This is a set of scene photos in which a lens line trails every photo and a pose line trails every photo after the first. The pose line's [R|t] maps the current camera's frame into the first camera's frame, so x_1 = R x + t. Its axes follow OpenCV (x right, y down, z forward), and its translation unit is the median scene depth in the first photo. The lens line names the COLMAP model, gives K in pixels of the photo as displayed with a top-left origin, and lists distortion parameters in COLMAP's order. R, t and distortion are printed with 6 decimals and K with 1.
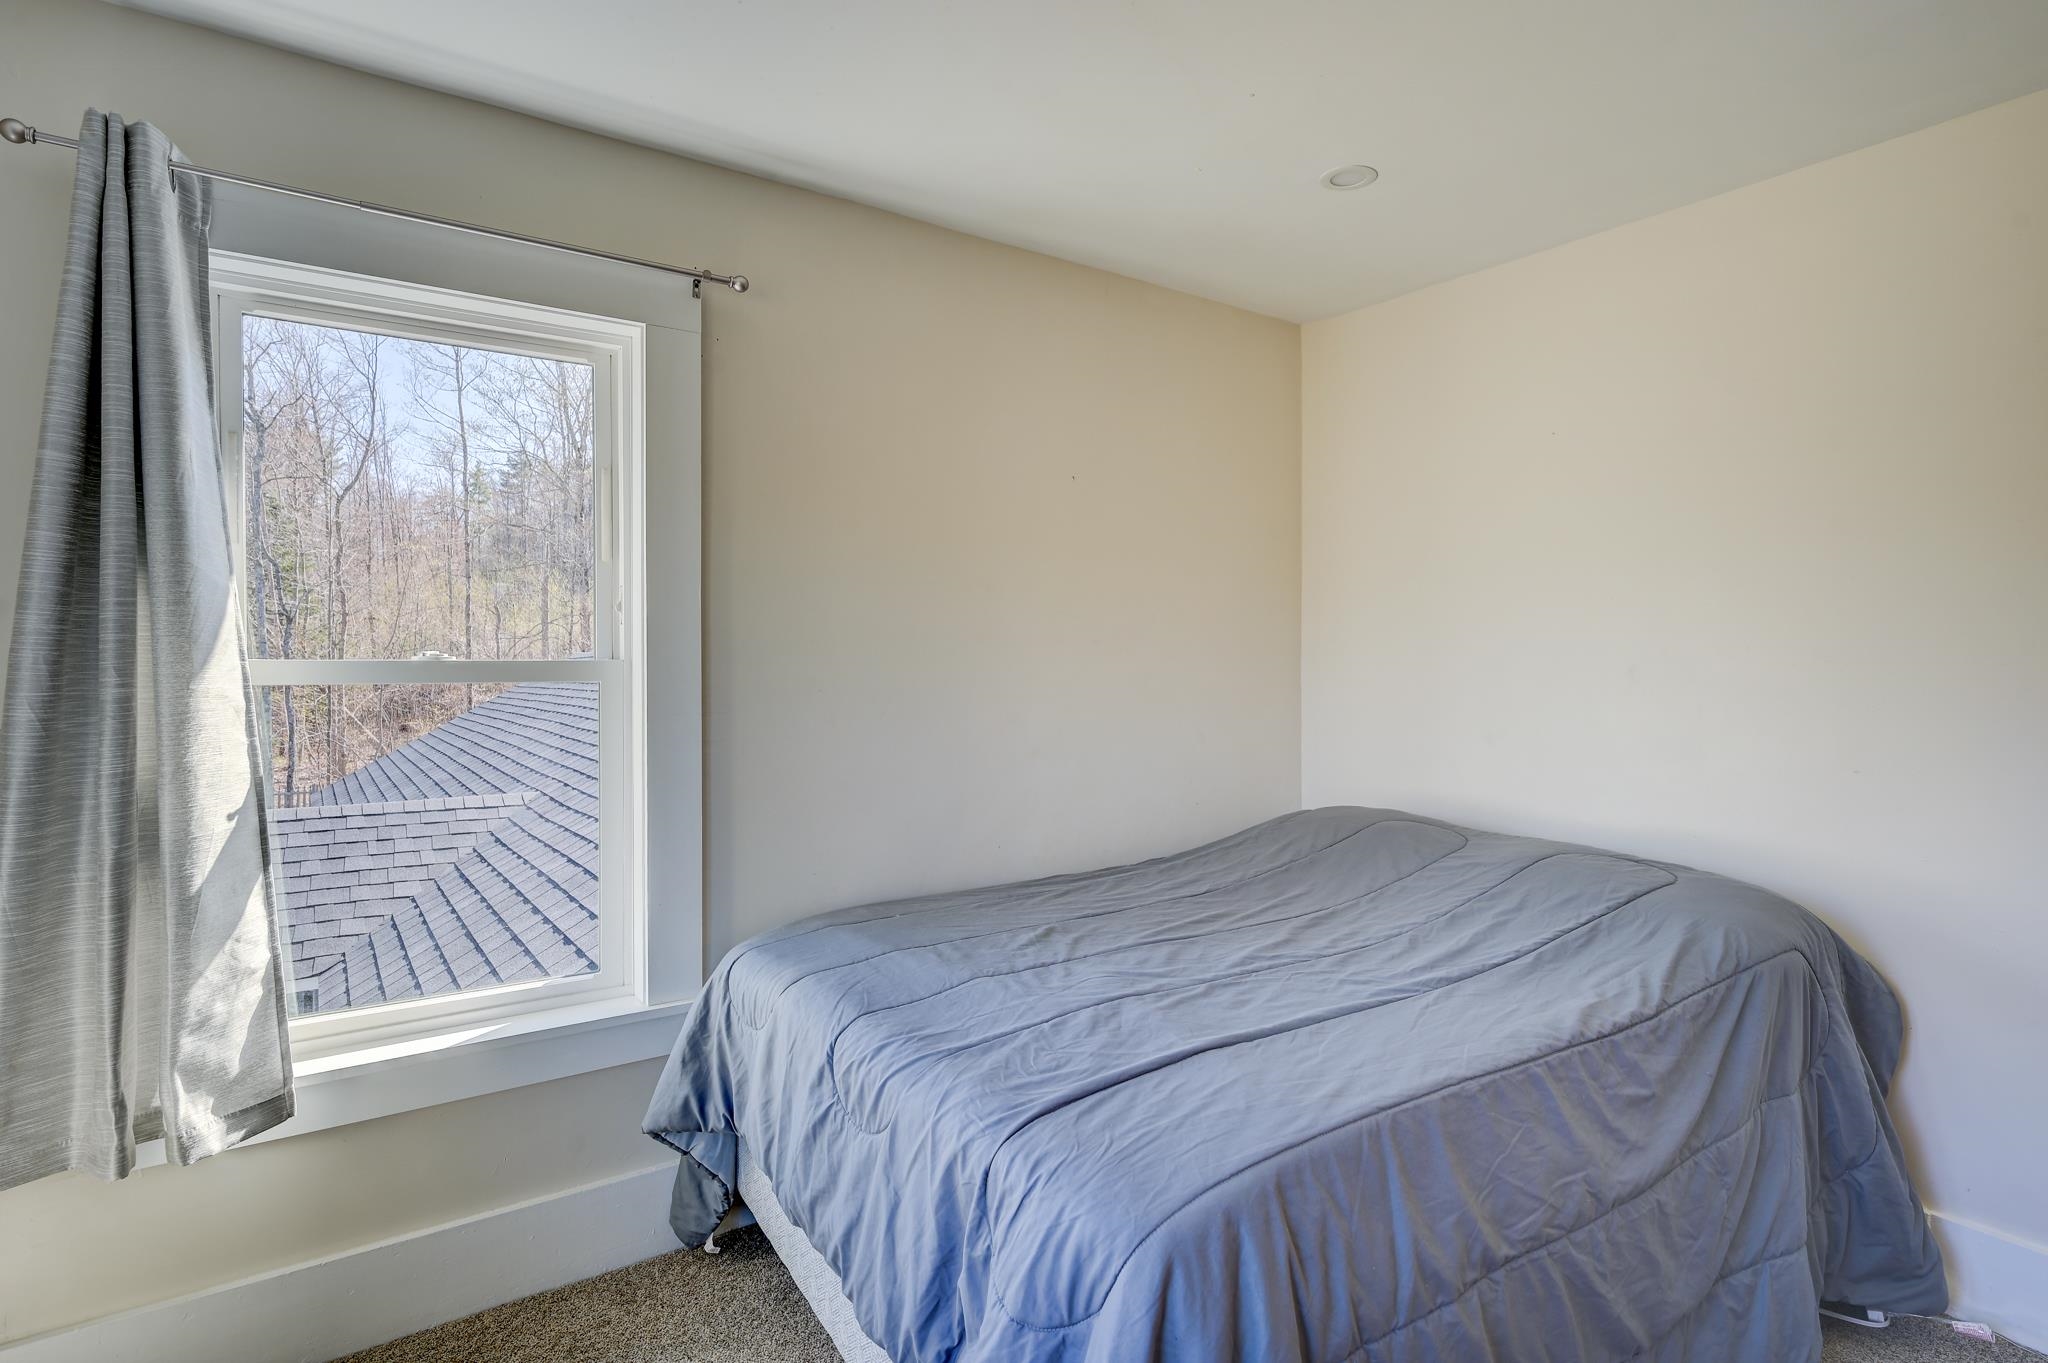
lens RADIAL K [[1044.4, 0, 1026.8], [0, 1044.4, 685.6], [0, 0, 1]] dist [0.002332, 0.000090]
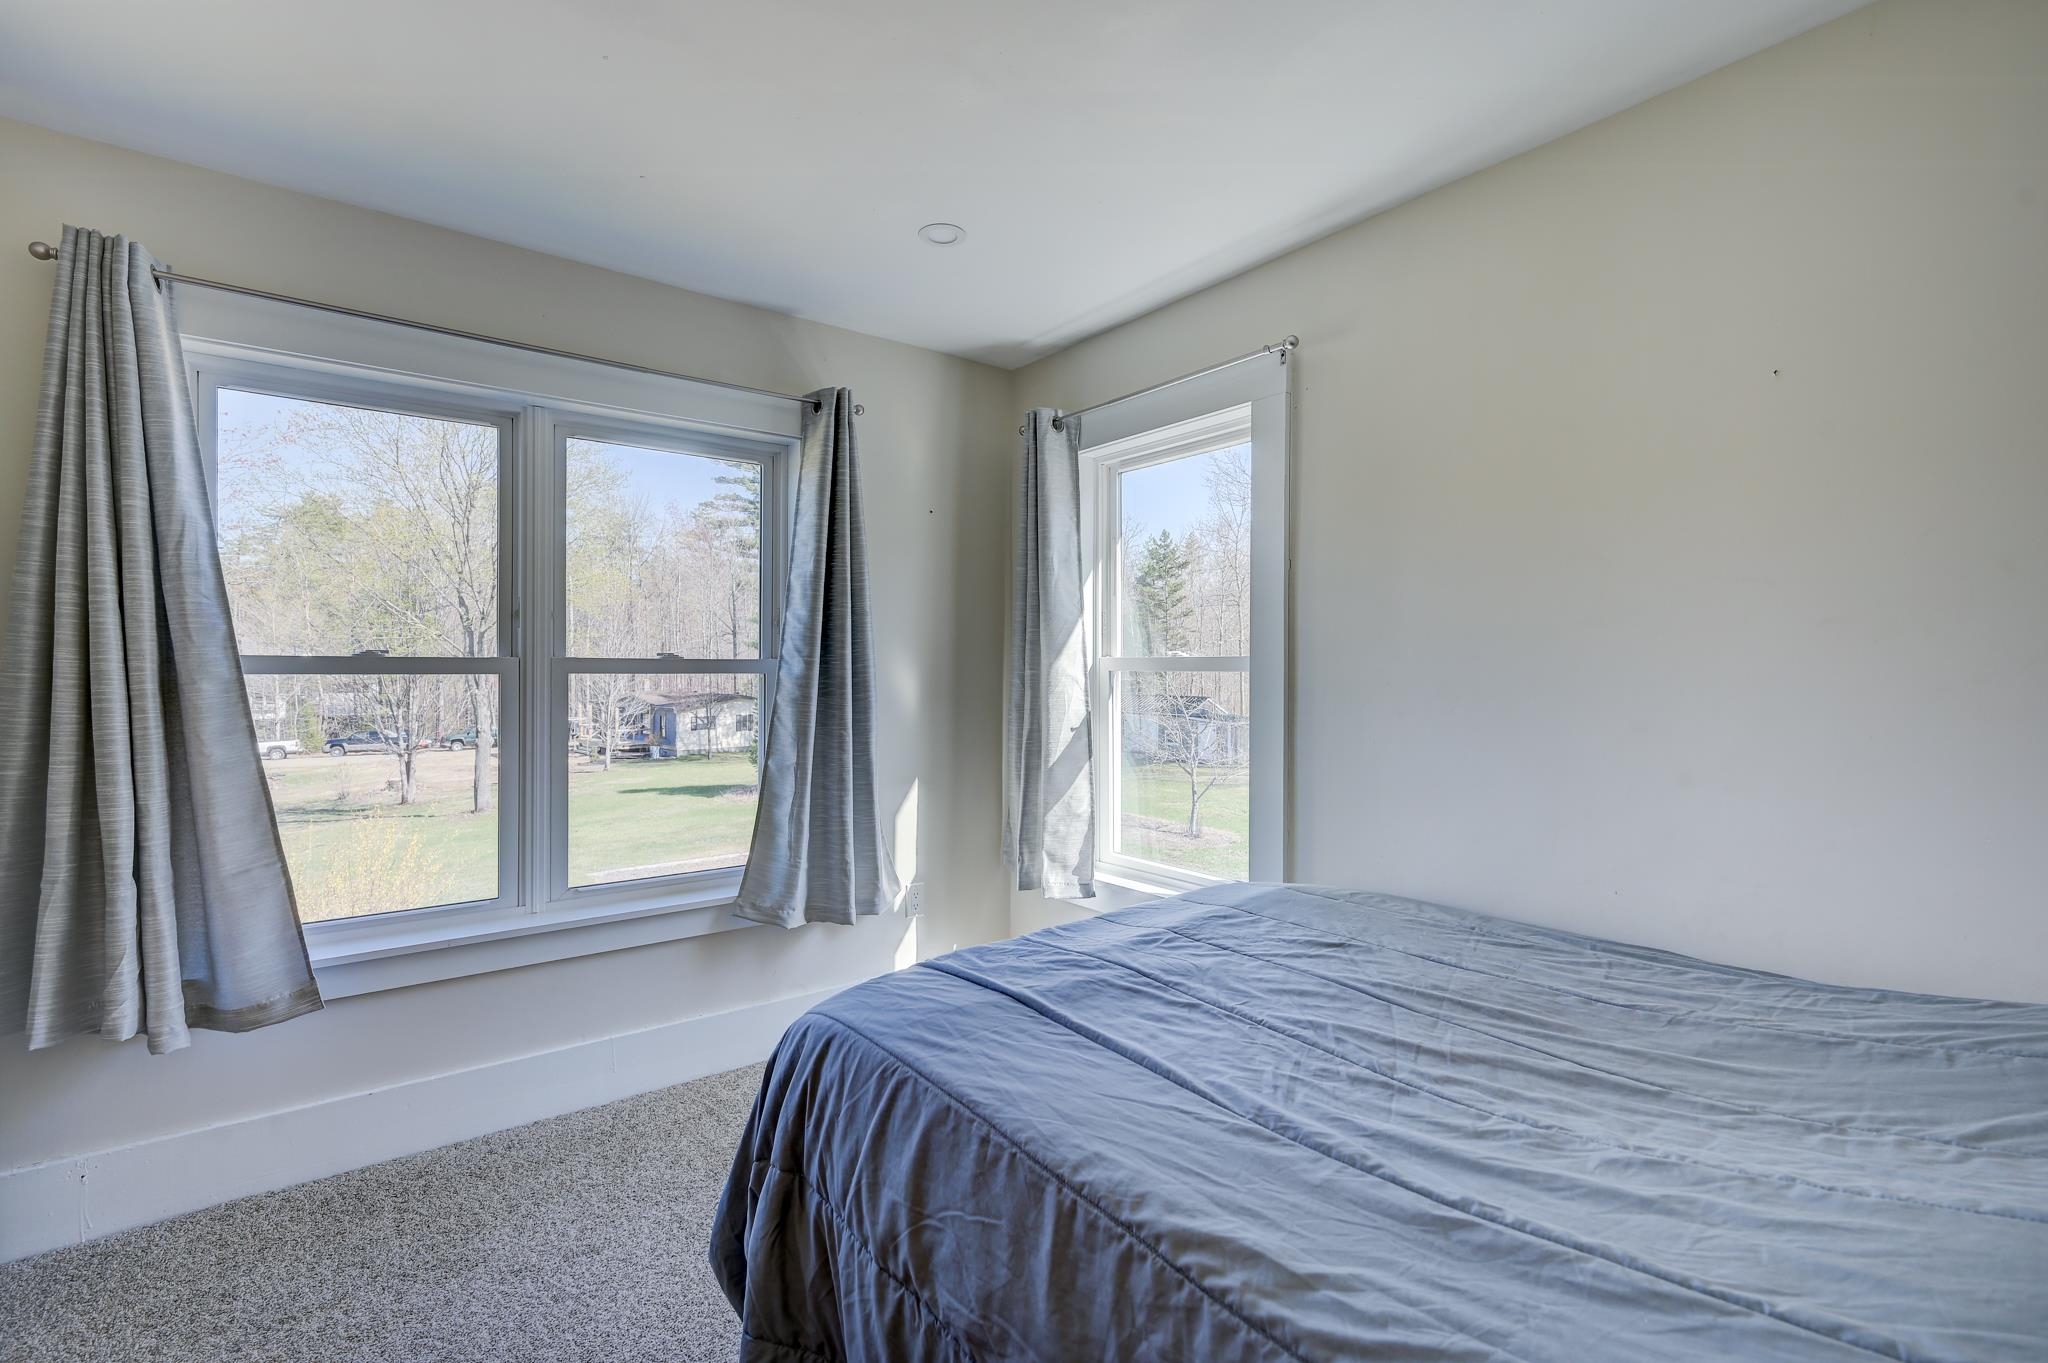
lens RADIAL K [[944.9, 0, 1027.7], [0, 944.9, 668.2], [0, 0, 1]] dist [-0.001577, -0.000061]
pose [[0.038712, 0.006226, -0.999231, 1.022574], [-0.021031, 0.999764, 0.005415, -0.009103], [0.999029, 0.020805, 0.038834, 0.835857]]
